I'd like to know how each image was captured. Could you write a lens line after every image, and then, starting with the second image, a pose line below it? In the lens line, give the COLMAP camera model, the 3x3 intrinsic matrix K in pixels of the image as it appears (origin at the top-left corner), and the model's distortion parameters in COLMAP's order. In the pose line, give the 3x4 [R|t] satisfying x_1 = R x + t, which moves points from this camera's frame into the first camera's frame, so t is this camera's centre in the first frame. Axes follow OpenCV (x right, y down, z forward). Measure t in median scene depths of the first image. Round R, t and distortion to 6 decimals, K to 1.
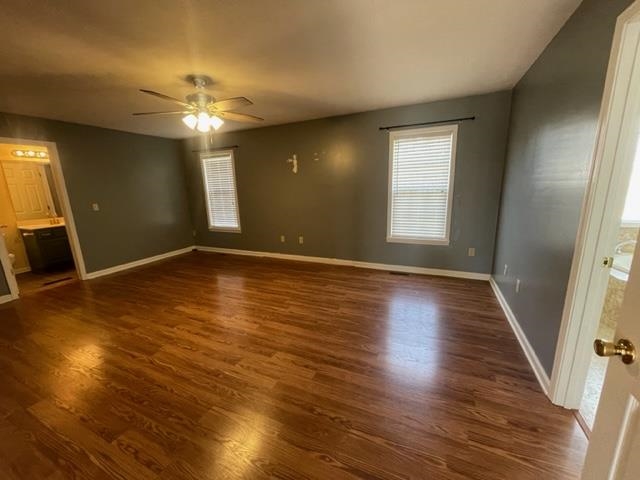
lens RADIAL K [[256.1, 0, 317.9], [0, 256.1, 241.5], [0, 0, 1]] dist [-0.002310, -0.000237]
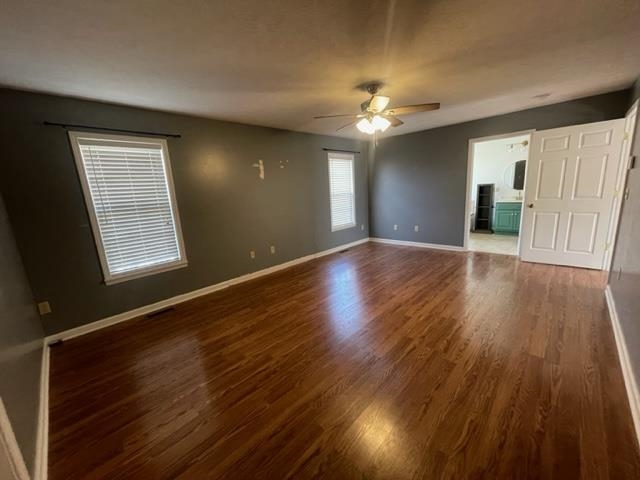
lens RADIAL K [[256.1, 0, 317.9], [0, 256.1, 241.5], [0, 0, 1]] dist [-0.002310, -0.000237]
pose [[0.334650, -0.185832, 0.923838, -0.969690], [0.240408, 0.964759, 0.106979, -0.104722], [-0.911161, 0.186297, 0.367532, 0.539879]]
